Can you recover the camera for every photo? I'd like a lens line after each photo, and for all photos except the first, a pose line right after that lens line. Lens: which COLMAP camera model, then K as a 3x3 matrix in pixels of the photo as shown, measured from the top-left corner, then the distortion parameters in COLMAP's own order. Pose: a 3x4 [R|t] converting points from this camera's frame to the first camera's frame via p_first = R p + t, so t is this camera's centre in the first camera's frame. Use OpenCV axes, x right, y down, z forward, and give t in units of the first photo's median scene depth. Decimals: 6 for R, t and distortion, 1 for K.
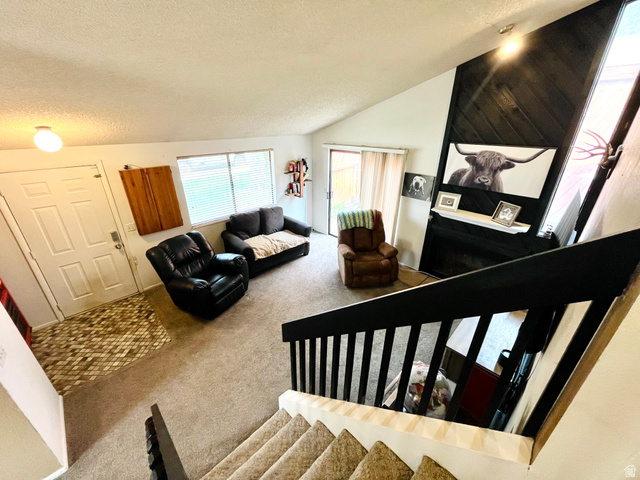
lens RADIAL K [[259.6, 0, 318.7], [0, 259.6, 238.9], [0, 0, 1]] dist [-0.000732, -0.000305]
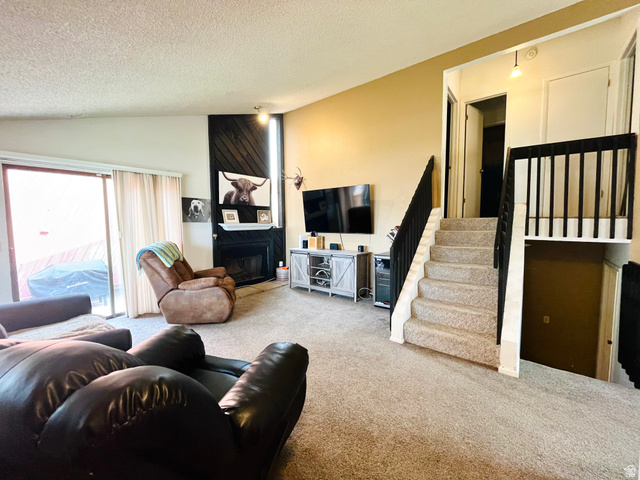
lens RADIAL K [[259.6, 0, 318.7], [0, 259.6, 238.9], [0, 0, 1]] dist [-0.000732, -0.000305]
pose [[-0.129899, -0.064157, 0.989449, -0.324194], [0.419802, 0.900491, 0.113502, -0.006179], [-0.898272, 0.430117, -0.090039, 0.328517]]
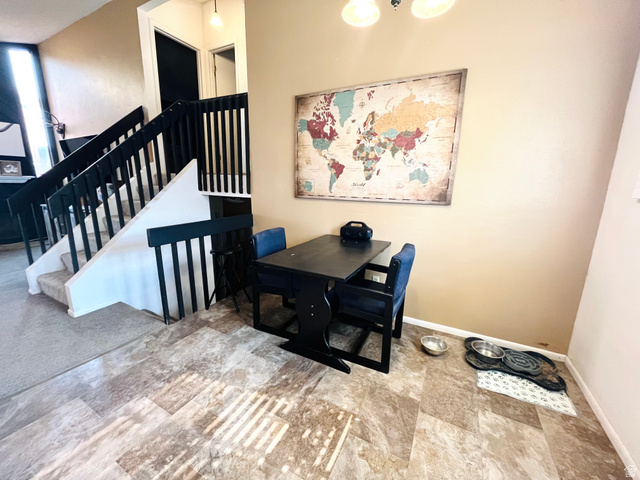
lens RADIAL K [[259.6, 0, 318.7], [0, 259.6, 238.9], [0, 0, 1]] dist [-0.000732, -0.000305]
pose [[-0.304337, -0.210917, 0.928921, -0.425979], [0.383712, 0.865416, 0.322211, 0.153358], [-0.871862, 0.454499, -0.182446, -0.009062]]
